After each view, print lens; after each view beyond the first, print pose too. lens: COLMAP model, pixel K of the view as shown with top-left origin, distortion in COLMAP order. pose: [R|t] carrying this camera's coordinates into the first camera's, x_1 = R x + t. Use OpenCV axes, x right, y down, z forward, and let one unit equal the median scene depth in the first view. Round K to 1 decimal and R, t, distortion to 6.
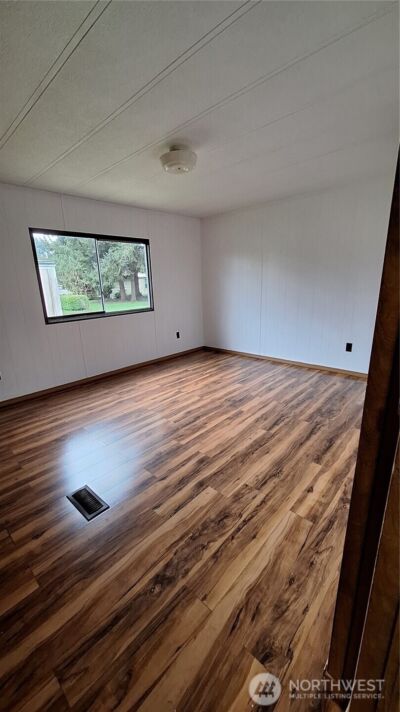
lens RADIAL K [[275.3, 0, 199.6], [0, 275.3, 355.0], [0, 0, 1]] dist [-0.001147, 0.000264]
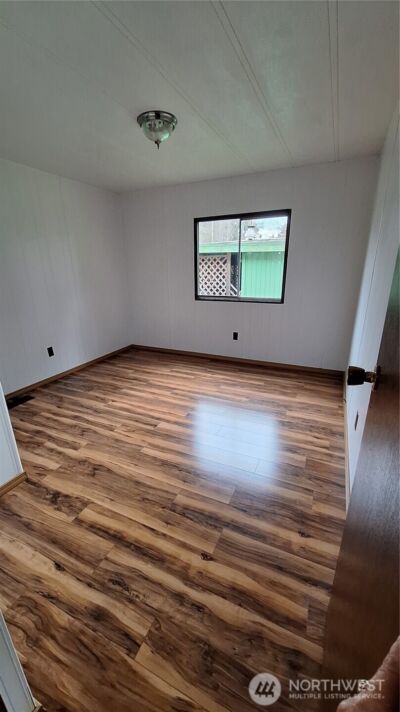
lens RADIAL K [[275.3, 0, 200.6], [0, 275.3, 356.9], [0, 0, 1]] dist [-0.001147, 0.000264]
pose [[0.308360, 0.320676, -0.895590, 0.617144], [-0.243248, 0.936748, 0.251661, -0.189866], [0.919644, 0.140248, 0.366859, 0.619633]]
